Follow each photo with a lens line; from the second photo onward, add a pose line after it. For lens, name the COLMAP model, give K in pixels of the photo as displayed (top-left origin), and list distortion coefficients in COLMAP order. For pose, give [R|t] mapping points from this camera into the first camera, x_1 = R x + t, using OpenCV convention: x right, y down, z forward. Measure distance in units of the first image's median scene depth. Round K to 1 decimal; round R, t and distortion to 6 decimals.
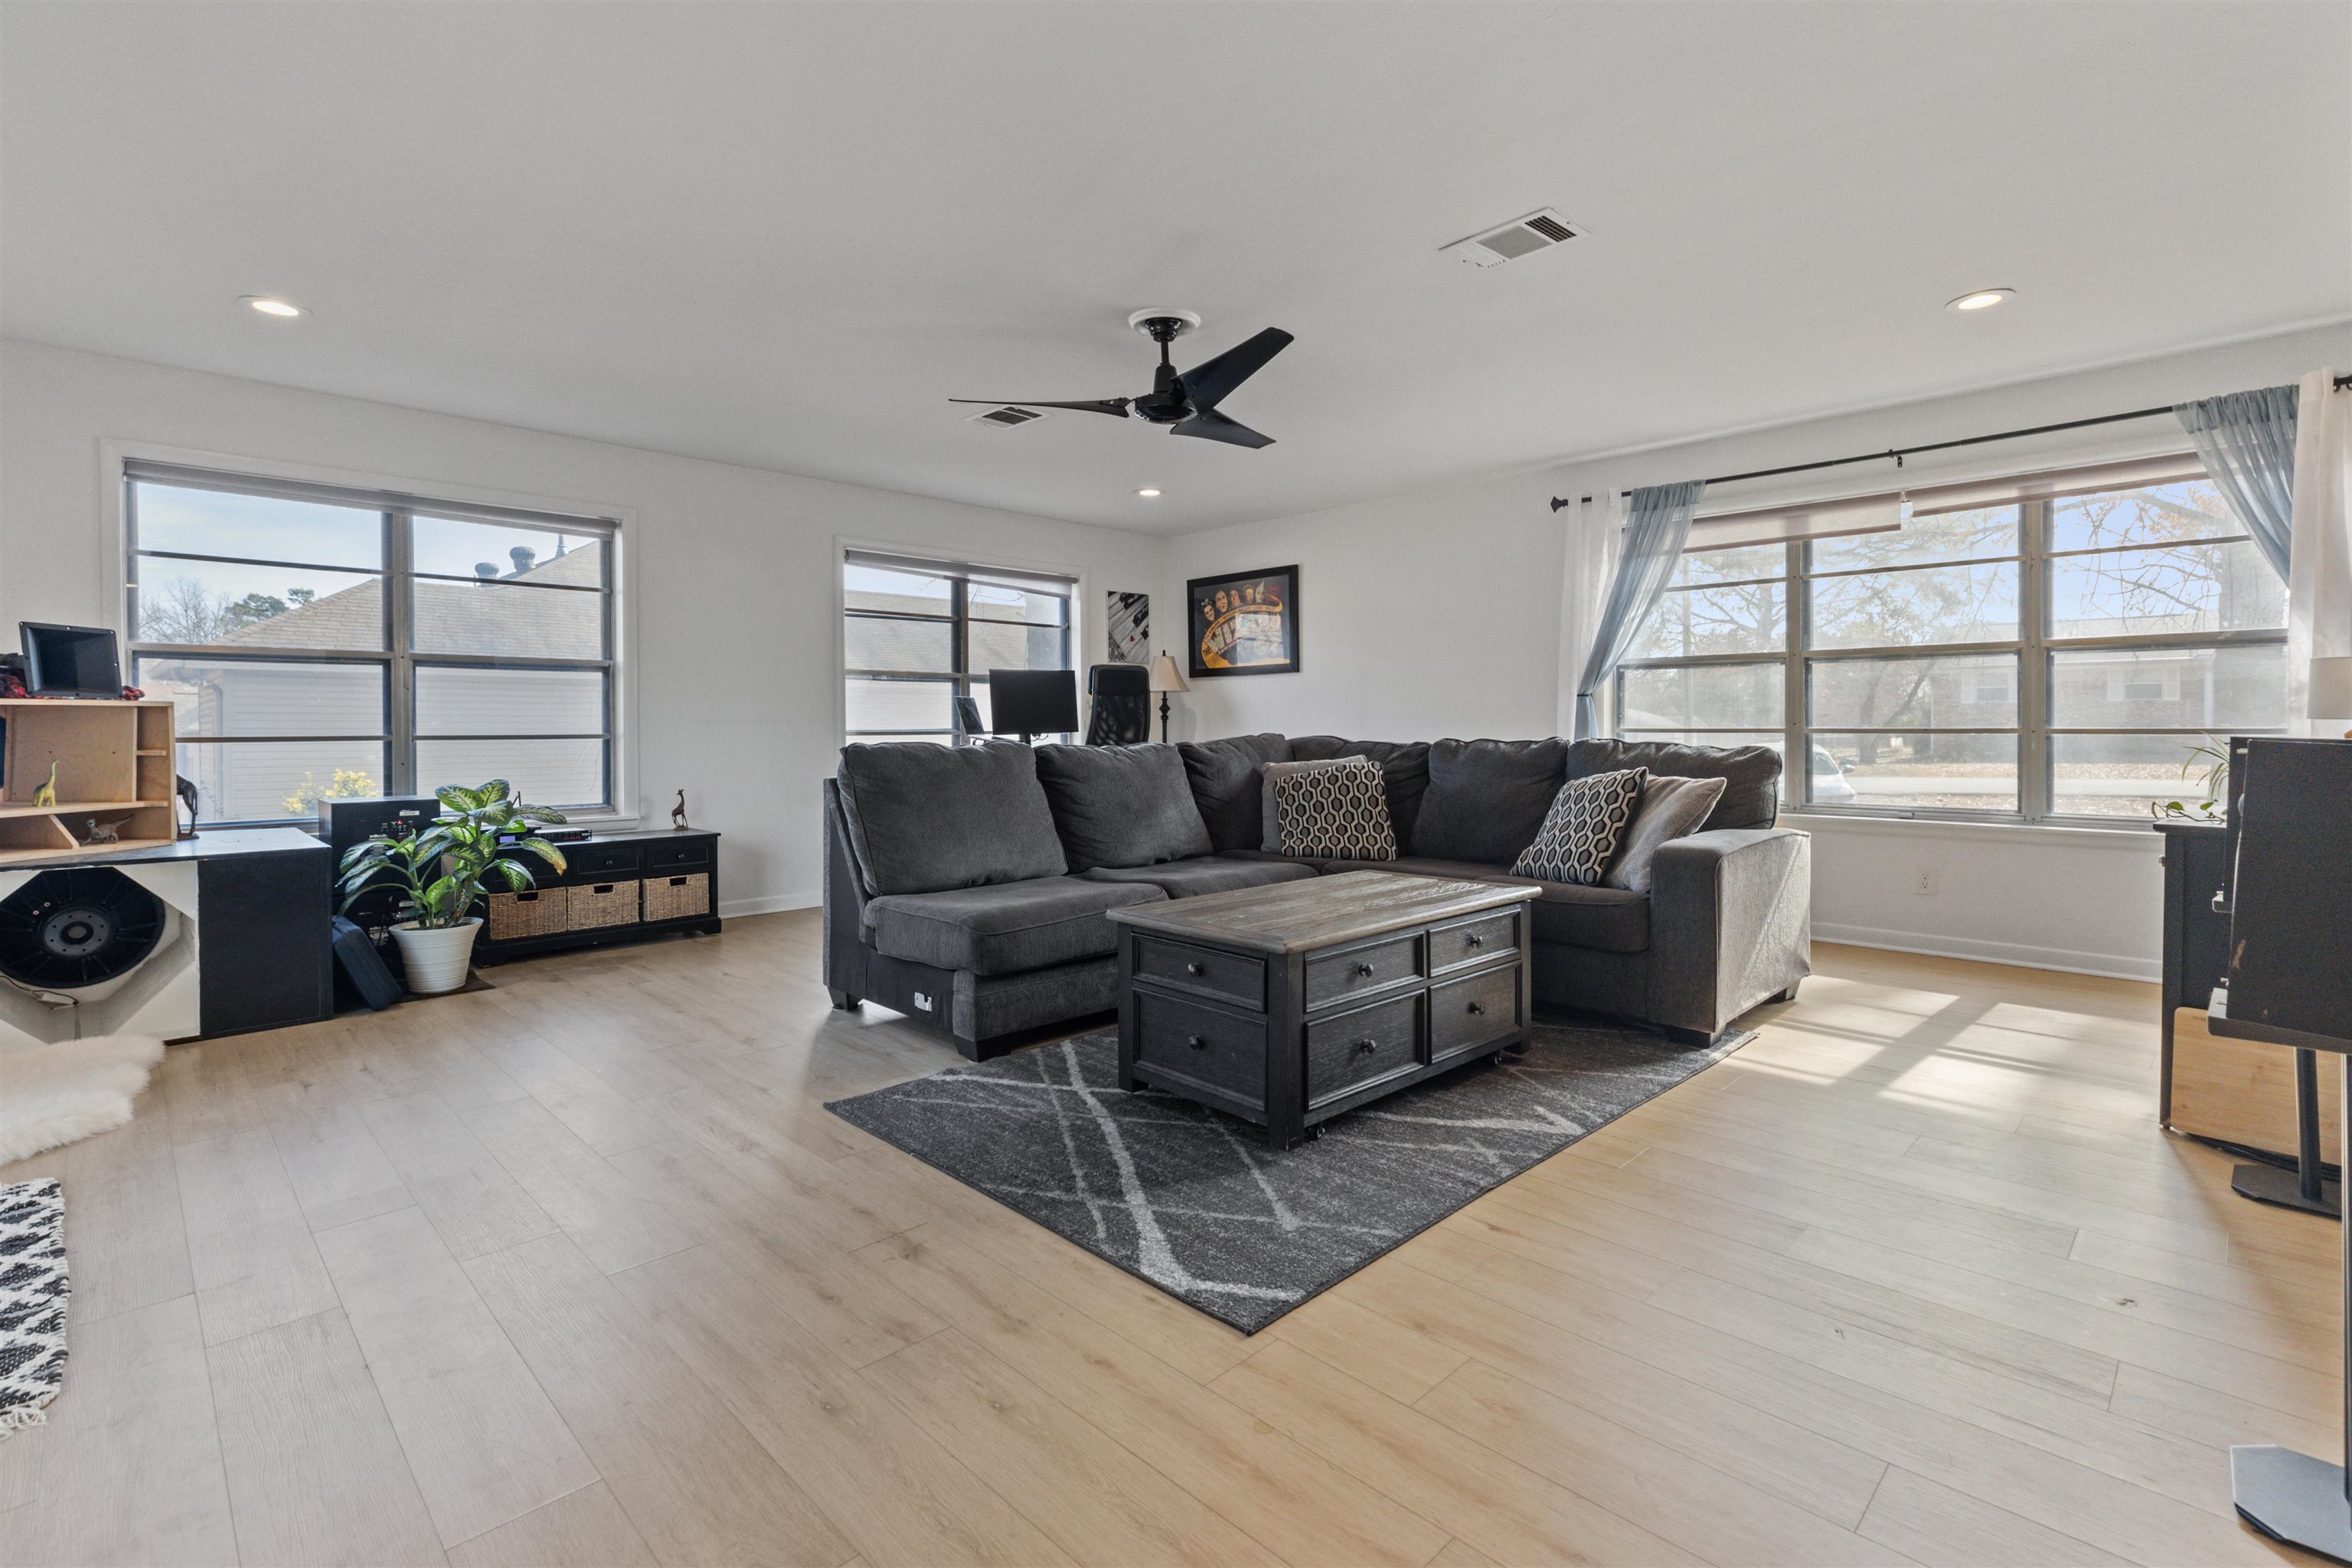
lens RADIAL K [[1076.9, 0, 1176.8], [0, 1076.9, 730.9], [0, 0, 1]] dist [0.000403, -0.000150]
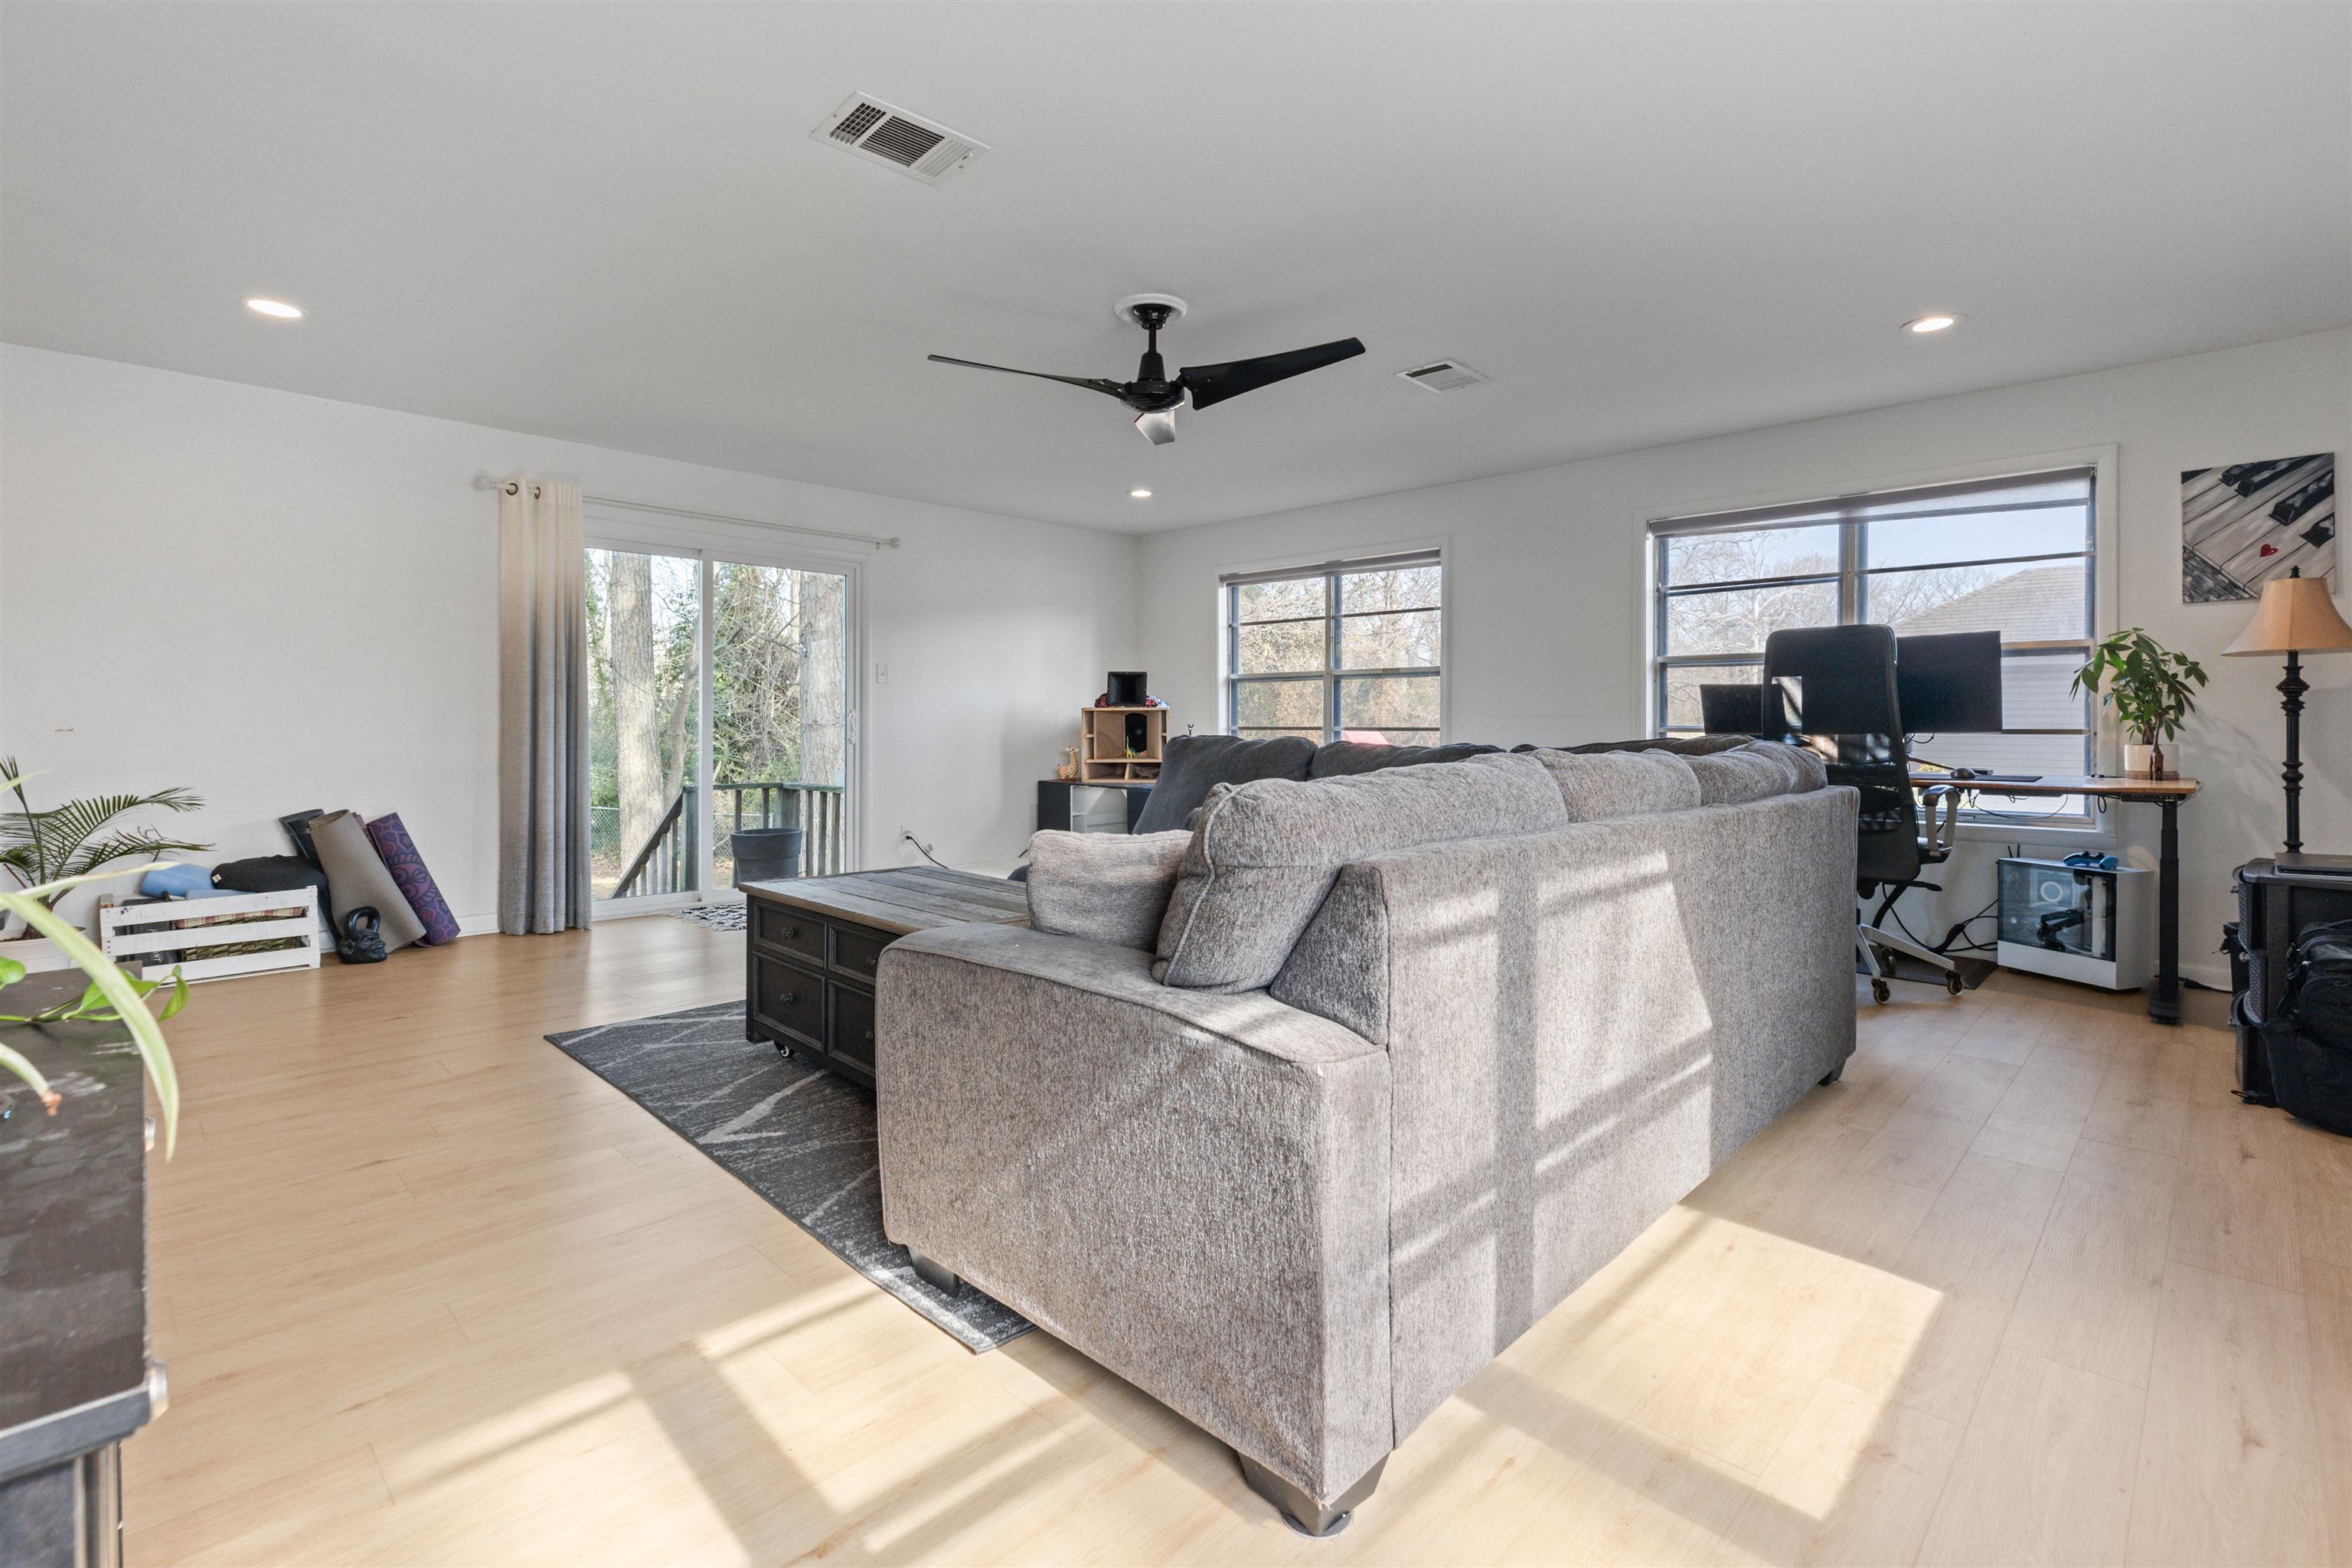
lens RADIAL K [[1080.7, 0, 1170.2], [0, 1080.7, 721.3], [0, 0, 1]] dist [0.001062, -0.000234]
pose [[0.005861, 0.004054, -0.999975, 0.966681], [-0.002811, 0.999988, 0.004038, -0.012840], [0.999979, 0.002787, 0.005872, 1.005461]]
